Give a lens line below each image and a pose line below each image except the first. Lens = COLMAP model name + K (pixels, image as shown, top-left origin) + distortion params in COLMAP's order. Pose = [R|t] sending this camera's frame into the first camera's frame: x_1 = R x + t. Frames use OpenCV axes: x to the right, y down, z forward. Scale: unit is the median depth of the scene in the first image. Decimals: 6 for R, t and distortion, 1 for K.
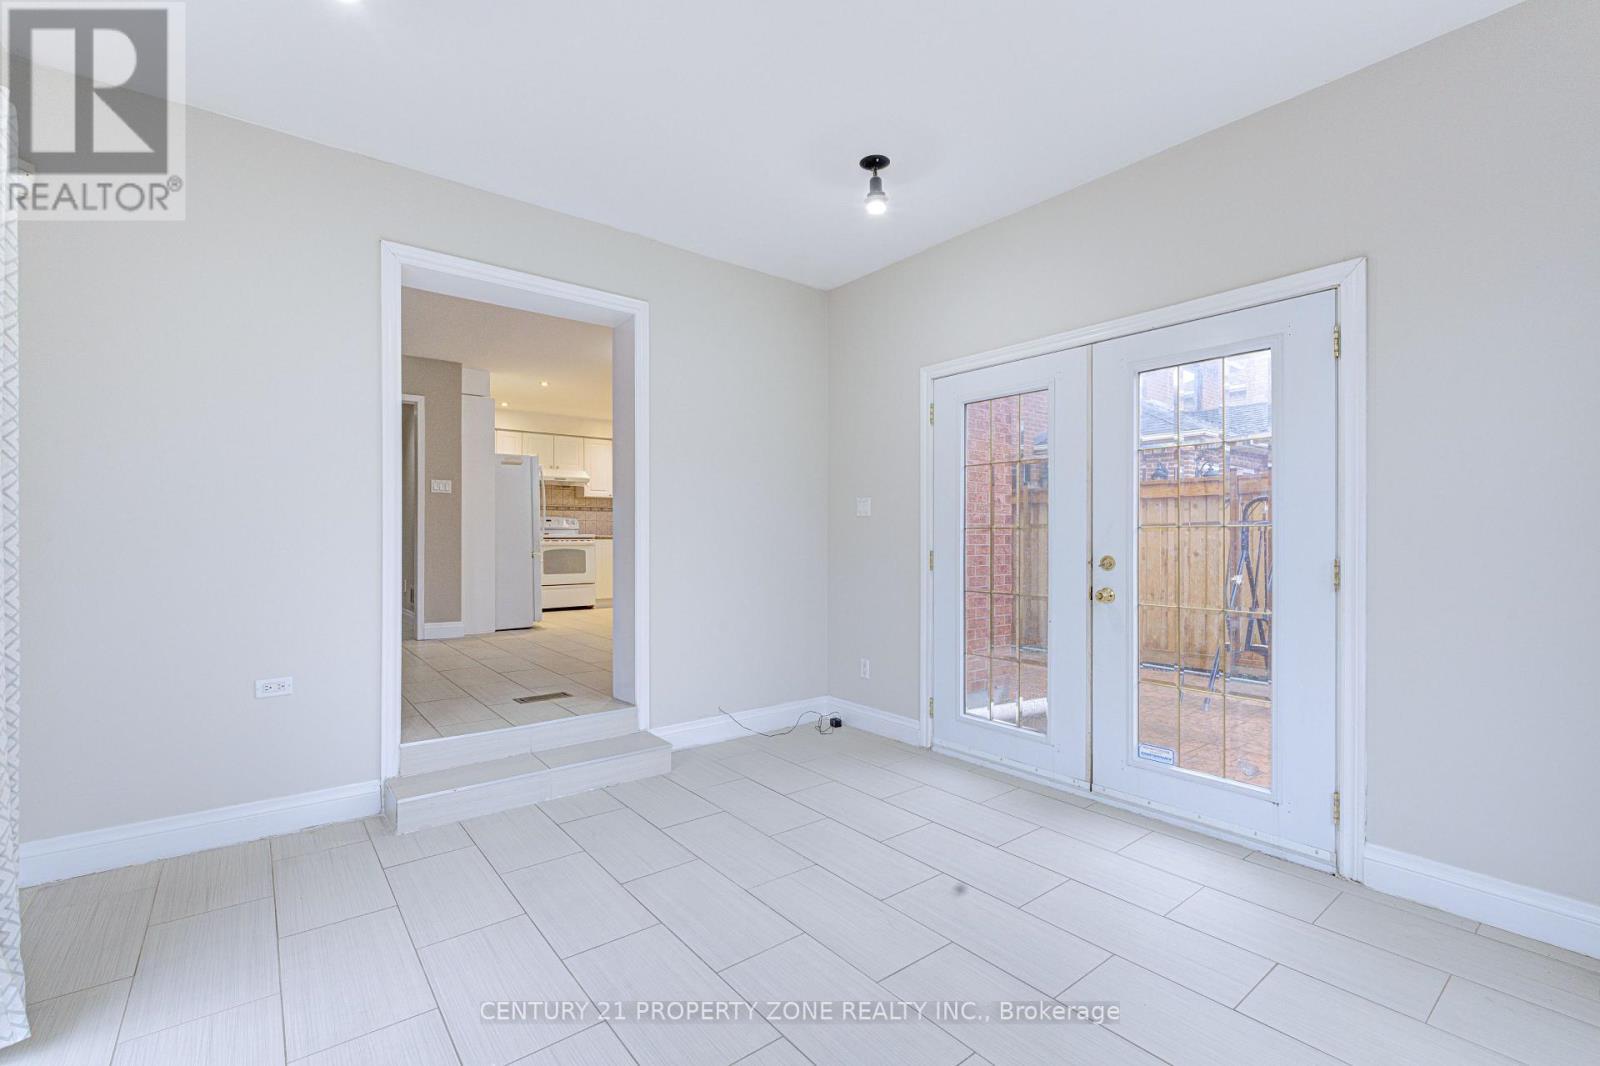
lens RADIAL K [[694.2, 0, 797.8], [0, 694.2, 537.3], [0, 0, 1]] dist [-0.002690, -0.000795]
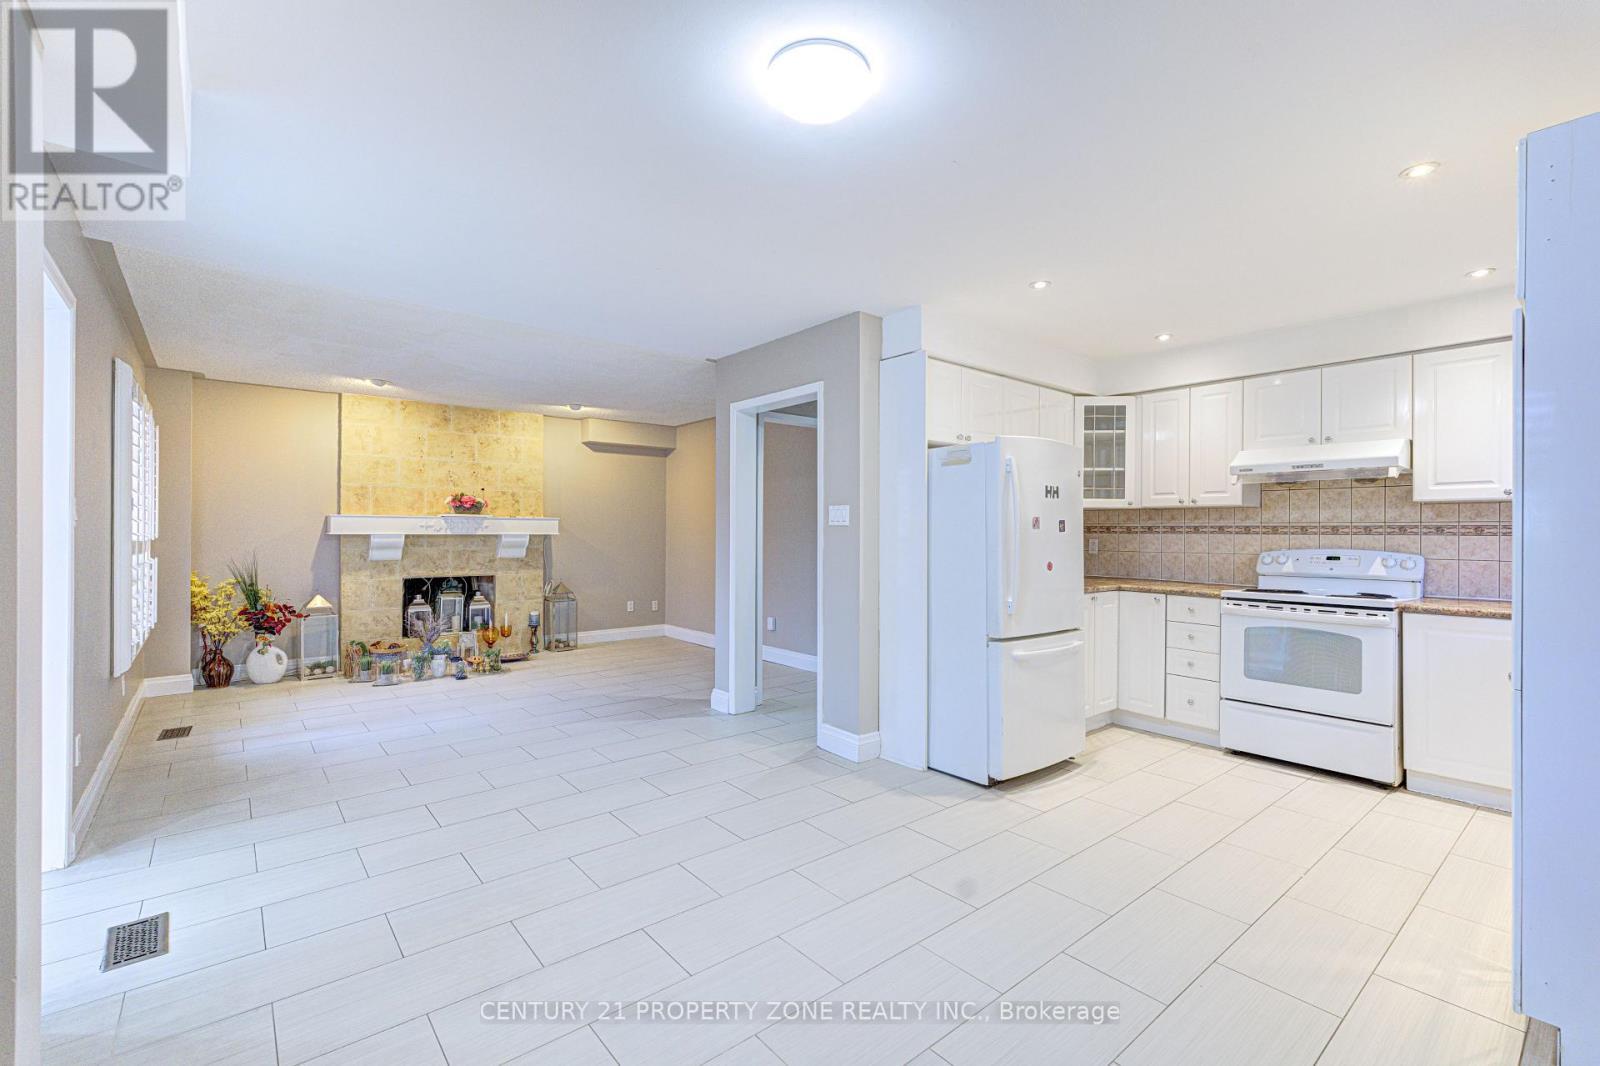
lens RADIAL K [[694.2, 0, 798.3], [0, 694.2, 527.3], [0, 0, 1]] dist [-0.002690, -0.000795]
pose [[0.016212, -0.012400, -0.999792, 0.084275], [-0.006100, 0.999903, -0.012500, -0.036607], [0.999850, 0.006301, 0.016134, 0.646259]]
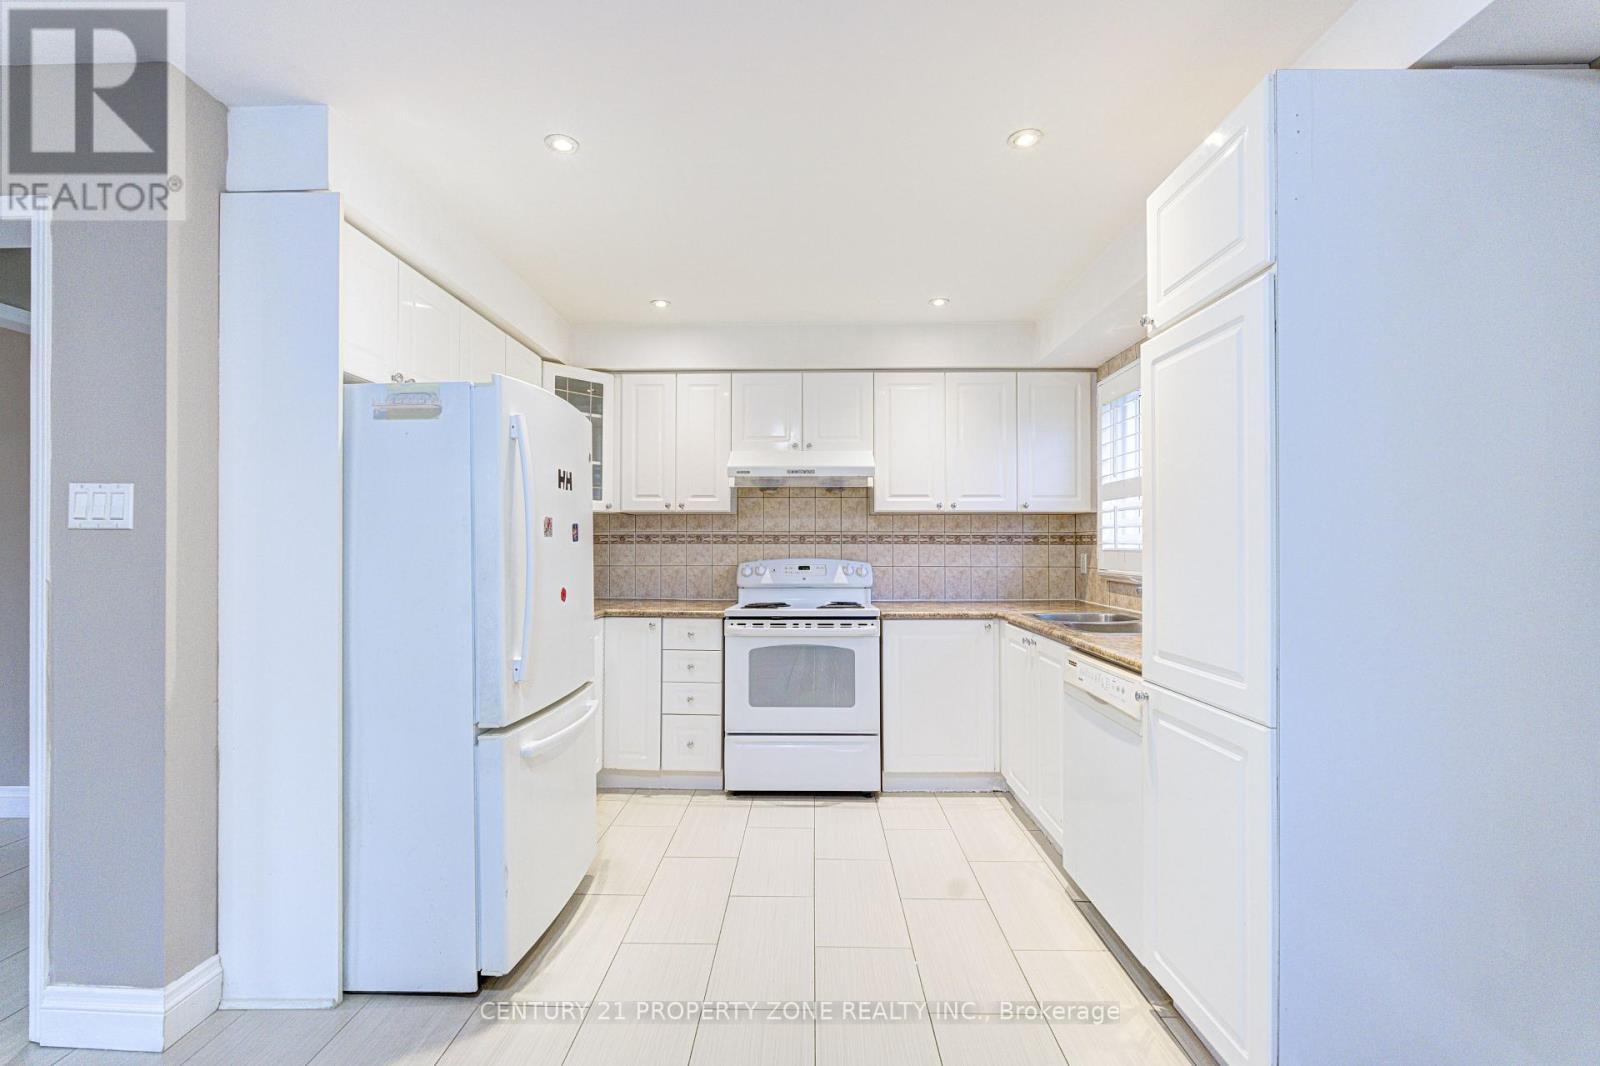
lens RADIAL K [[694.2, 0, 798.5], [0, 694.2, 538.2], [0, 0, 1]] dist [-0.002690, -0.000795]
pose [[0.770875, -0.011183, -0.636889, -0.077630], [0.003443, 0.999904, -0.013391, -0.037308], [0.636977, 0.008130, 0.770840, 0.654063]]
